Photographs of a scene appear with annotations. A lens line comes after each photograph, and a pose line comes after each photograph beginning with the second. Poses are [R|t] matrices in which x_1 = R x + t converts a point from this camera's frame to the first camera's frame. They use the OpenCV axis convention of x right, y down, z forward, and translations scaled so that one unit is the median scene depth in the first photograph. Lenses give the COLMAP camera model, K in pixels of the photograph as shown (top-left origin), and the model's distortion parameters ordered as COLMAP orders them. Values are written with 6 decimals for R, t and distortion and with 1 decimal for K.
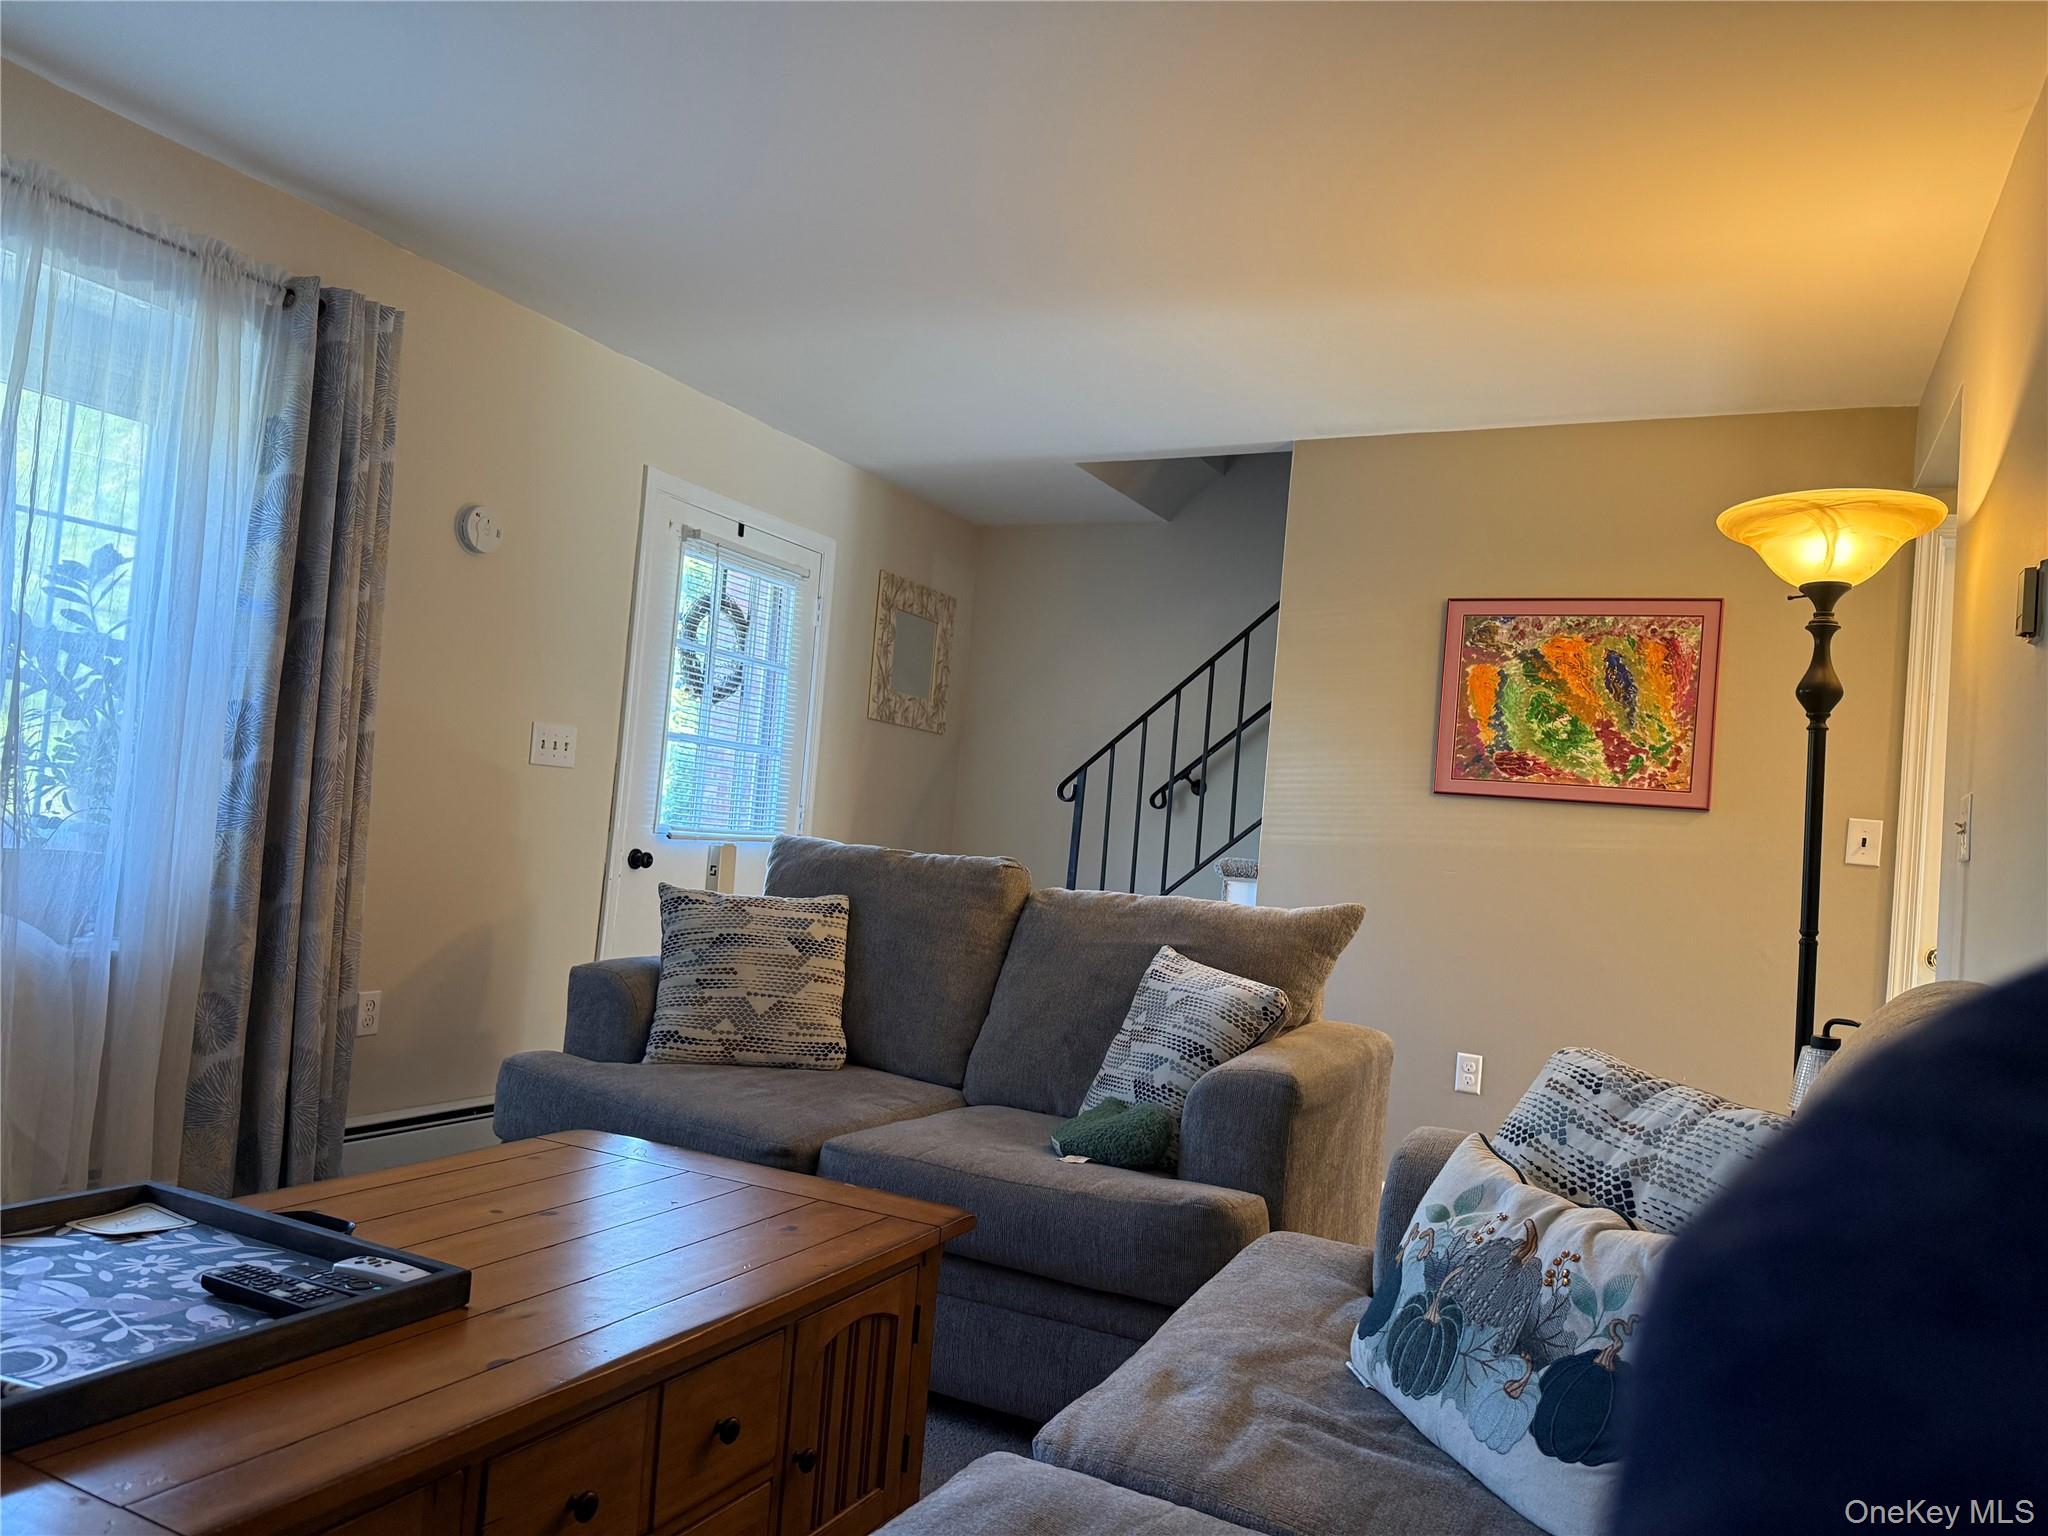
lens RADIAL K [[1428.4, 0, 1027.5], [0, 1428.4, 779.1], [0, 0, 1]] dist [0.075899, -0.078394]
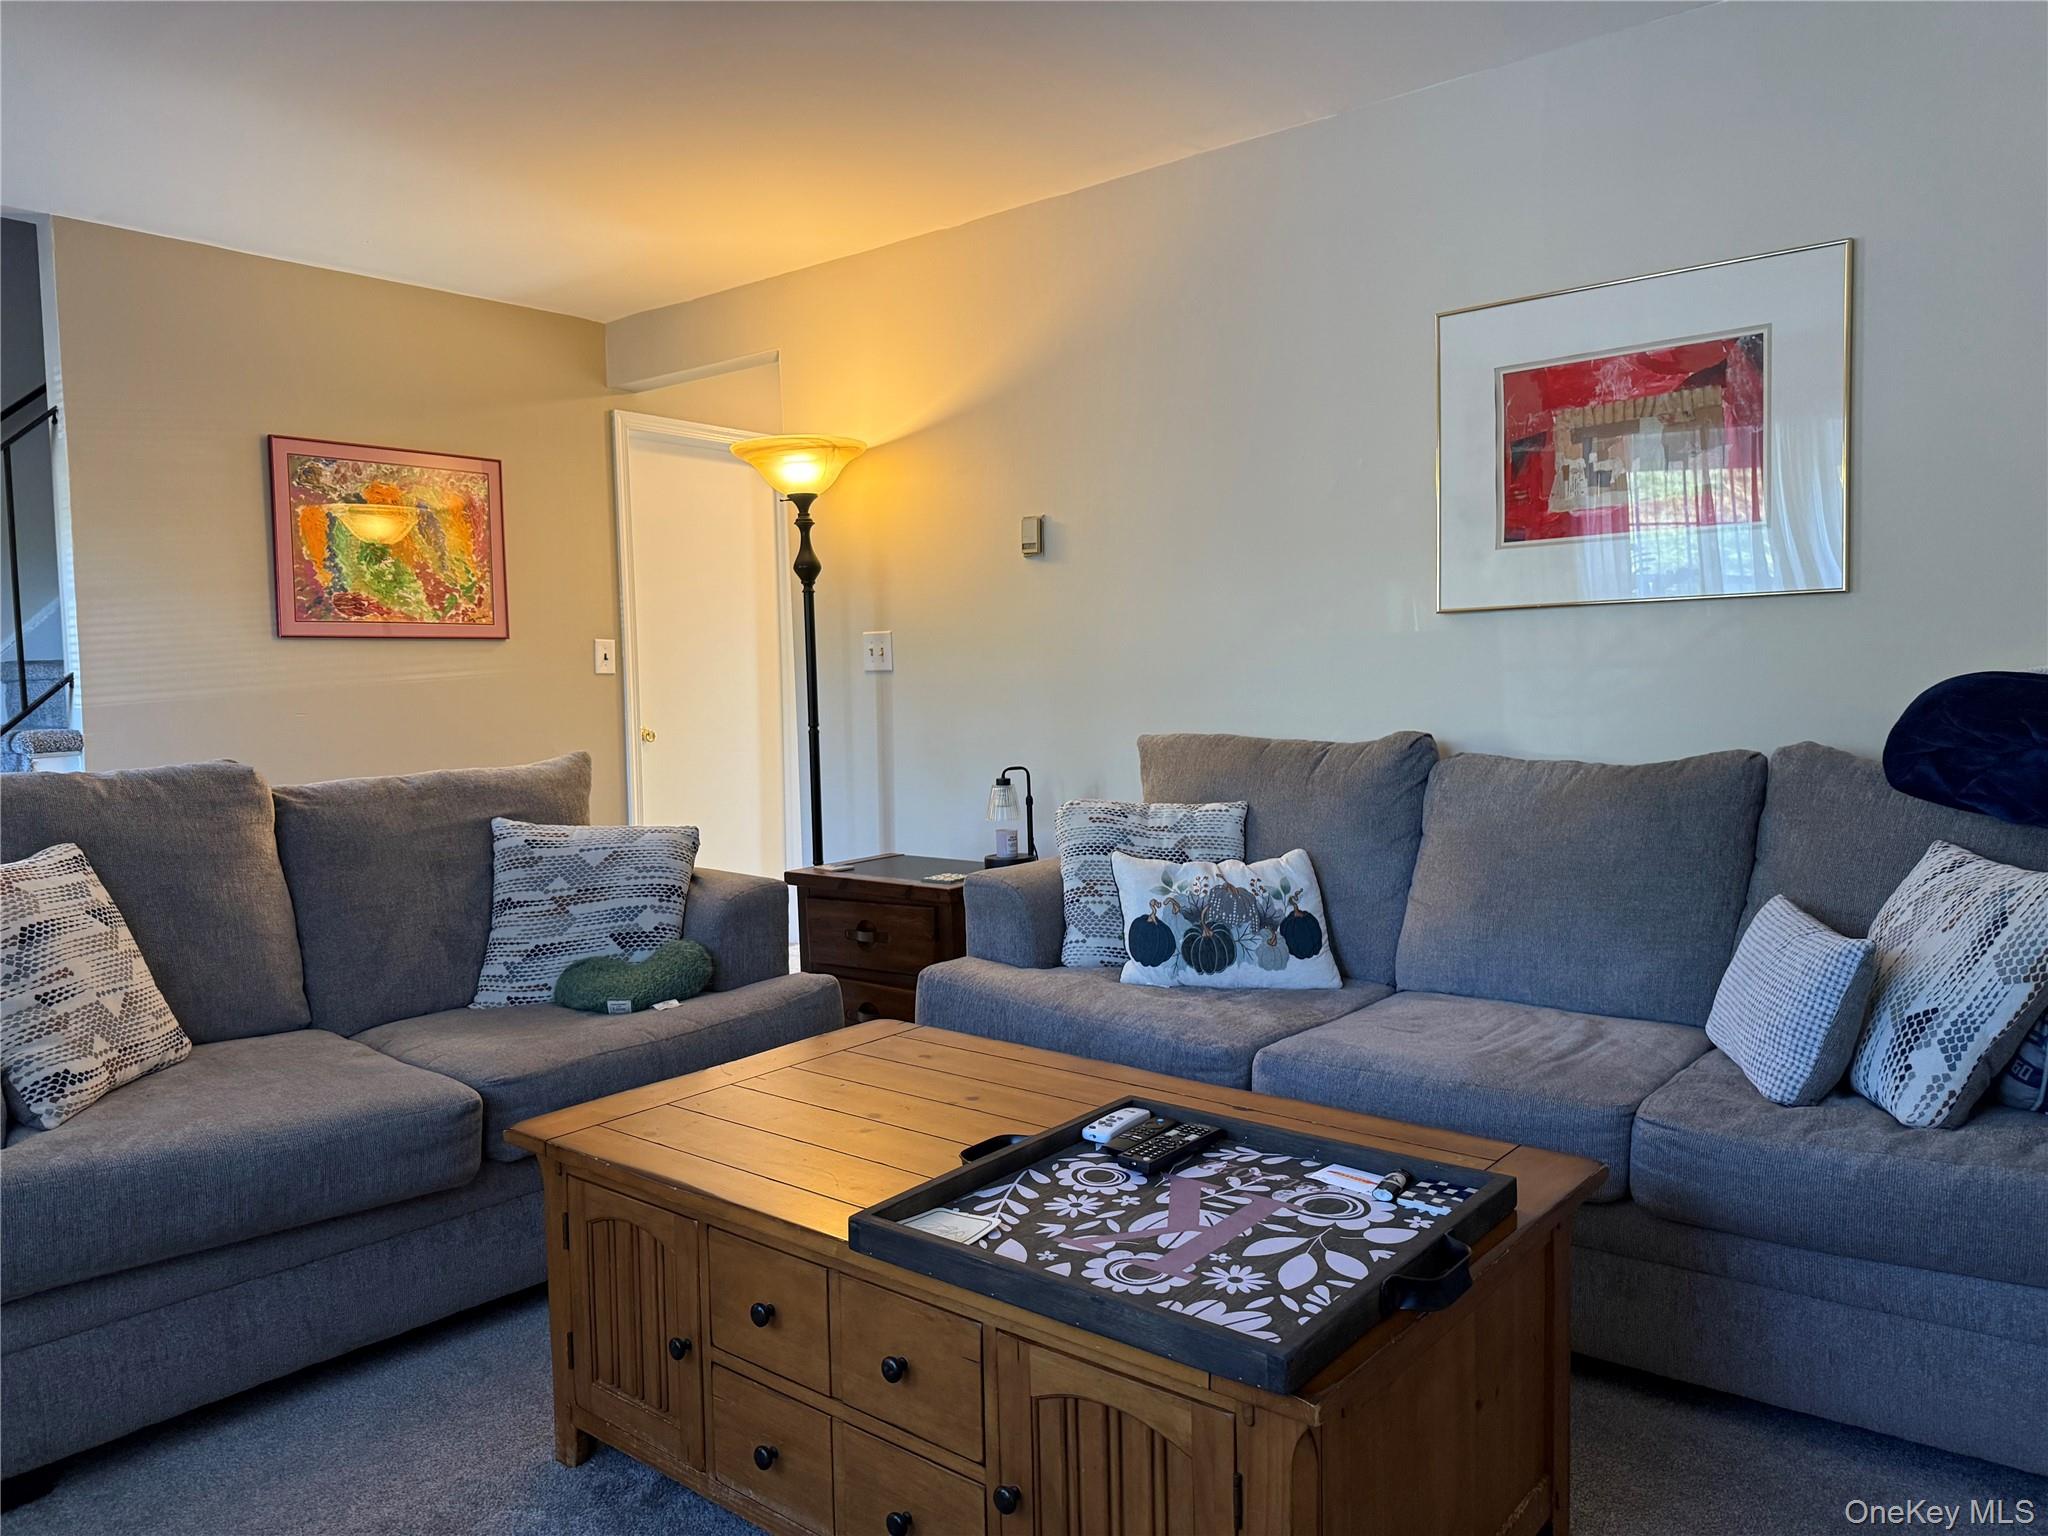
lens RADIAL K [[1438.0, 0, 997.5], [0, 1438.0, 761.4], [0, 0, 1]] dist [0.117255, -0.208904]
pose [[0.229011, -0.149107, 0.961936, -0.617641], [0.002575, 0.988288, 0.152578, -0.061226], [-0.973420, -0.032465, 0.226713, 0.314849]]
